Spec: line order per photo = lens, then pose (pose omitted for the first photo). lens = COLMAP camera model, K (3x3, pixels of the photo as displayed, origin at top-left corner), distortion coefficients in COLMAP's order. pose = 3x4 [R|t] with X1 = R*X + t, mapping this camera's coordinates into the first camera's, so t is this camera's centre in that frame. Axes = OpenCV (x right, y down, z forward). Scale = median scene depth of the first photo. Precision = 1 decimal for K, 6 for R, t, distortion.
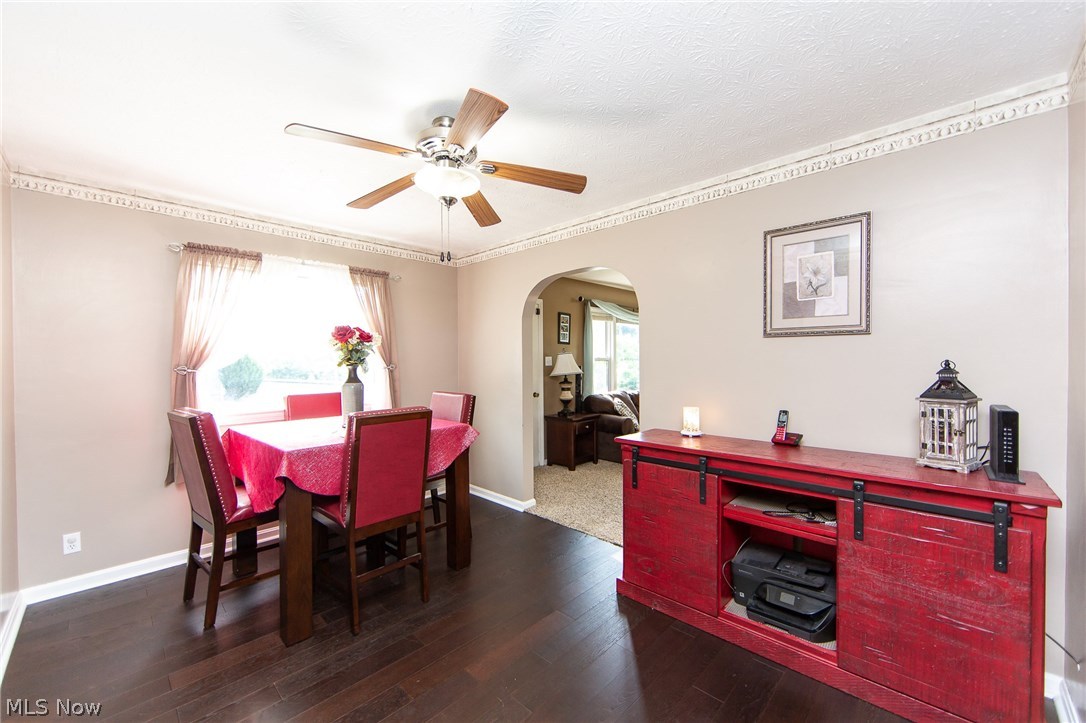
lens RADIAL K [[425.7, 0, 542.0], [0, 425.7, 363.6], [0, 0, 1]] dist [-0.000215, -0.000154]
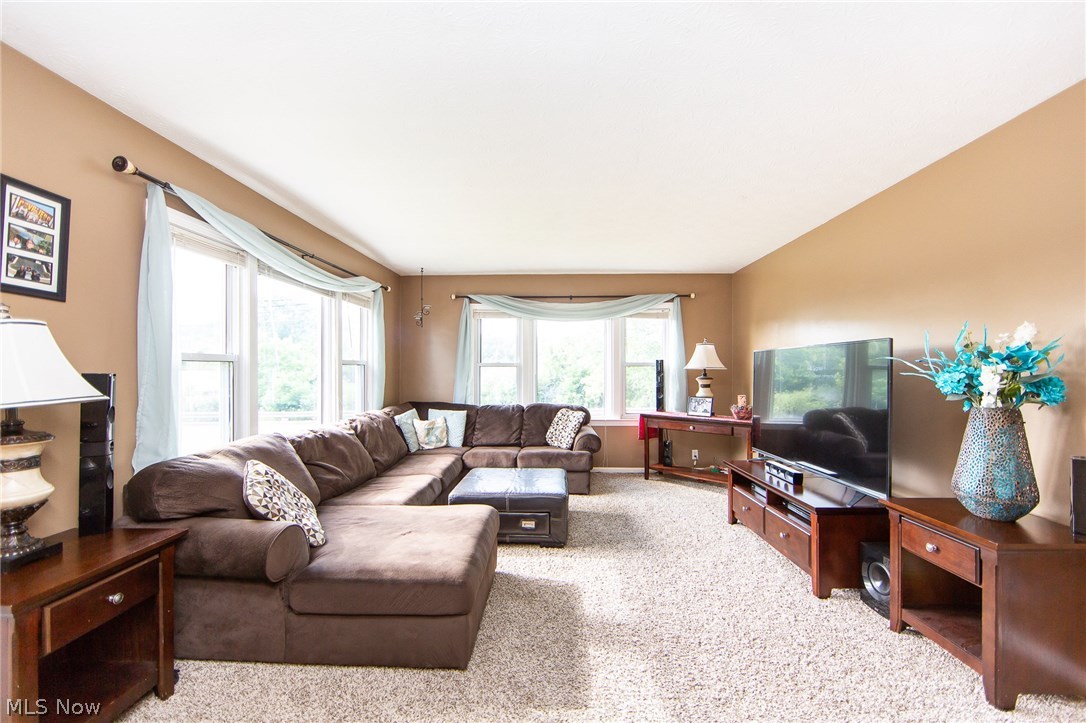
lens RADIAL K [[425.7, 0, 542.0], [0, 425.7, 363.6], [0, 0, 1]] dist [-0.000215, -0.000154]
pose [[0.736145, 0.010254, 0.676746, 0.111241], [0.011407, 0.999555, -0.027553, 0.009900], [-0.676728, 0.028002, 0.735700, 0.570272]]
